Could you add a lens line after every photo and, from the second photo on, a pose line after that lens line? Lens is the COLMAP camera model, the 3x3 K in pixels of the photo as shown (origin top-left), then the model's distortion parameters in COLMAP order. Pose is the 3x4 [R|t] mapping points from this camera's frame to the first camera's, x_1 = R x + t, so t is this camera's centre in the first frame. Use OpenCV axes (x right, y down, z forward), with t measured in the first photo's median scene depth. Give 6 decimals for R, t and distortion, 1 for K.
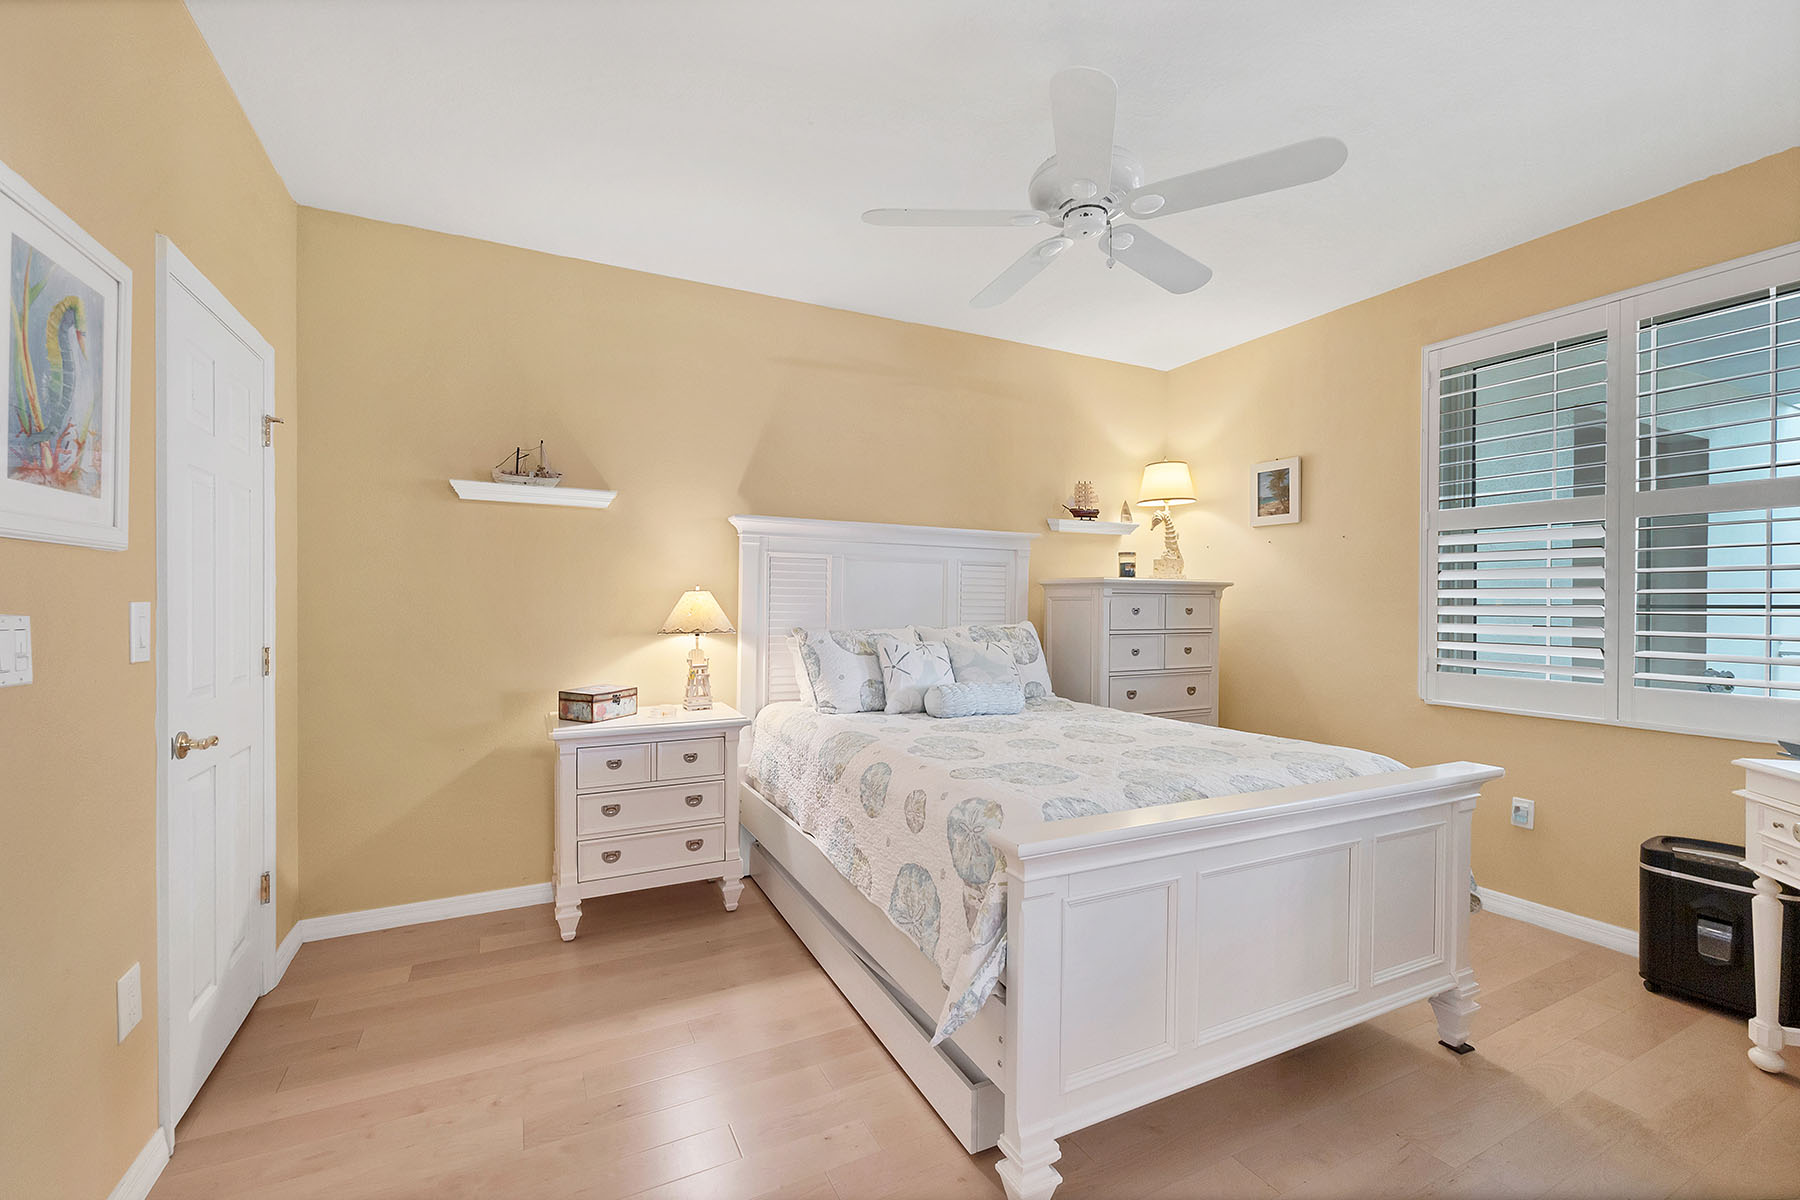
lens RADIAL K [[743.4, 0, 899.2], [0, 743.4, 605.6], [0, 0, 1]] dist [-0.004996, -0.000011]
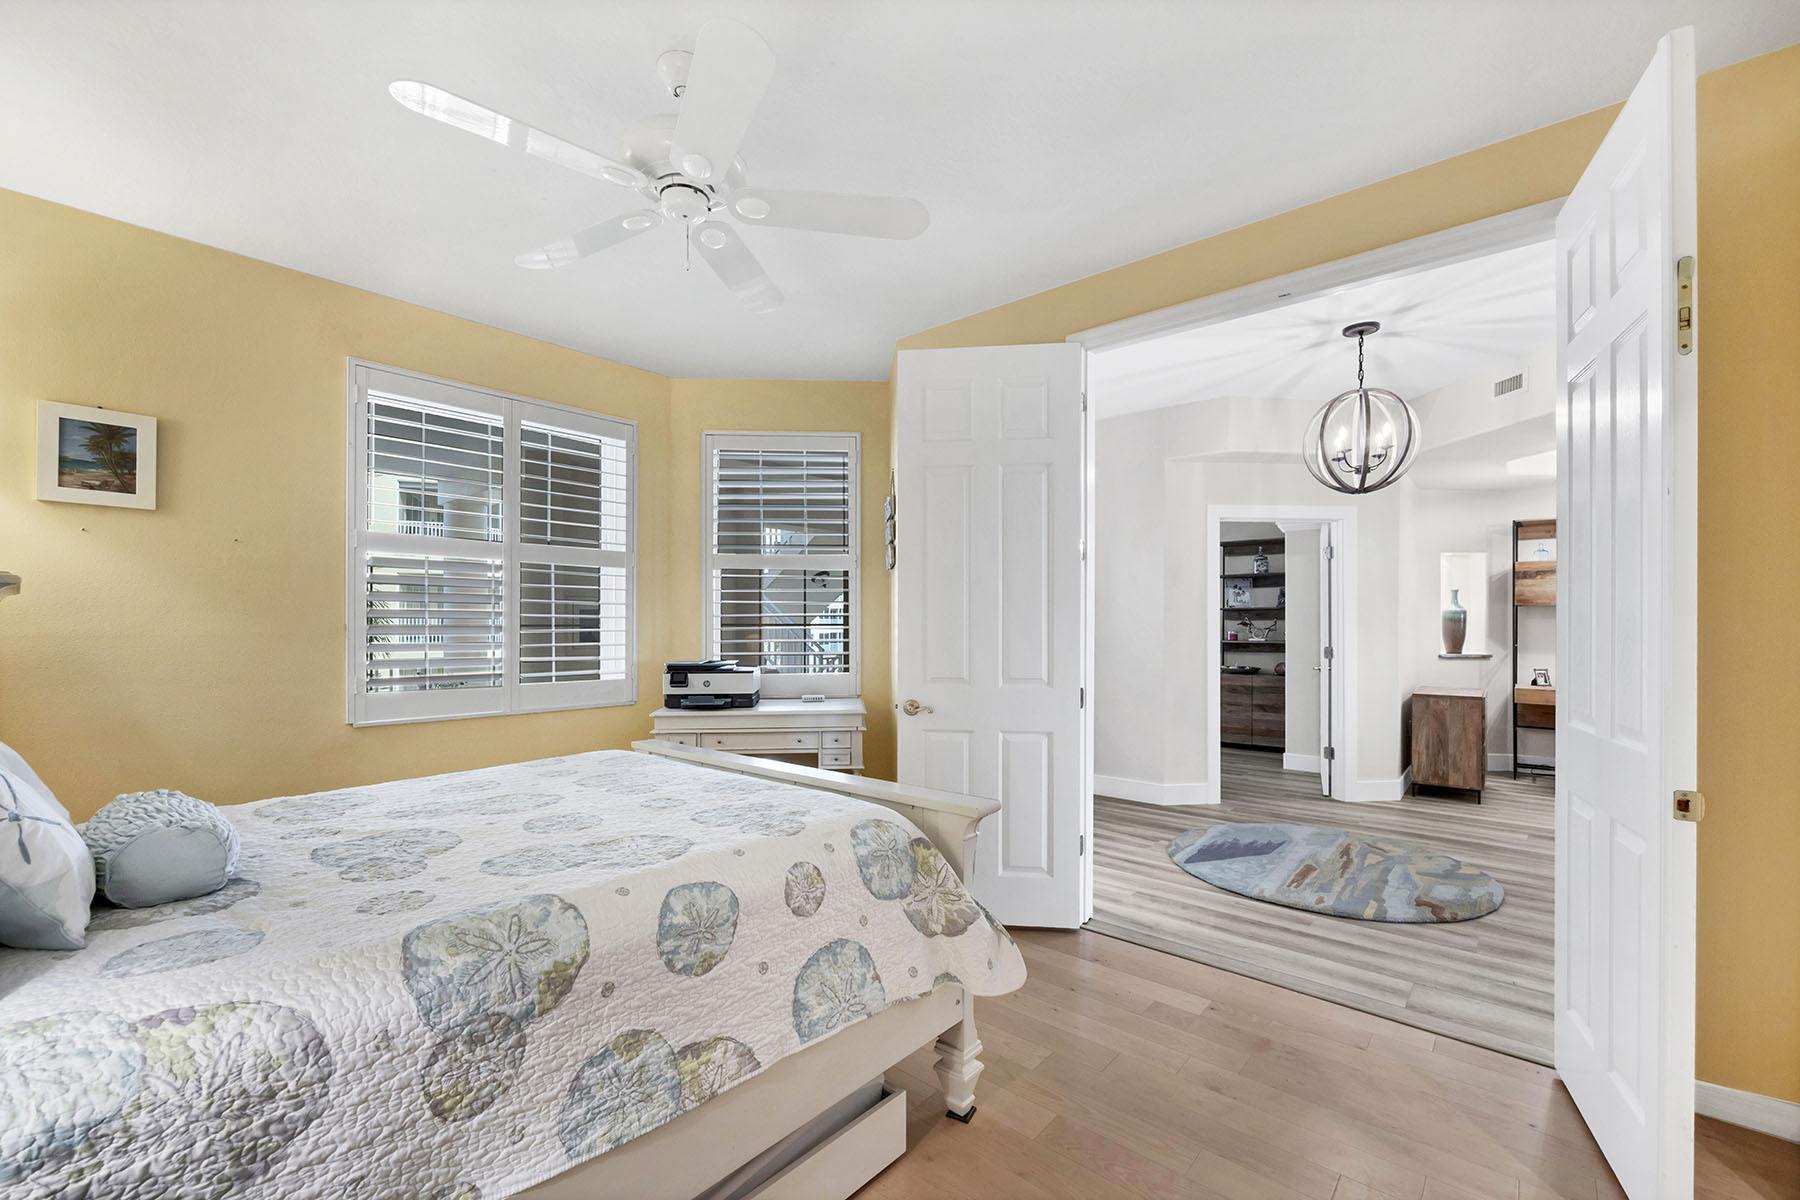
lens RADIAL K [[743.4, 0, 895.8], [0, 743.4, 611.5], [0, 0, 1]] dist [-0.004996, -0.000011]
pose [[-0.374741, 0.010876, 0.927066, -0.375728], [0.004356, 0.999941, -0.009970, -0.005363], [-0.927119, 0.000302, -0.374767, 0.605795]]
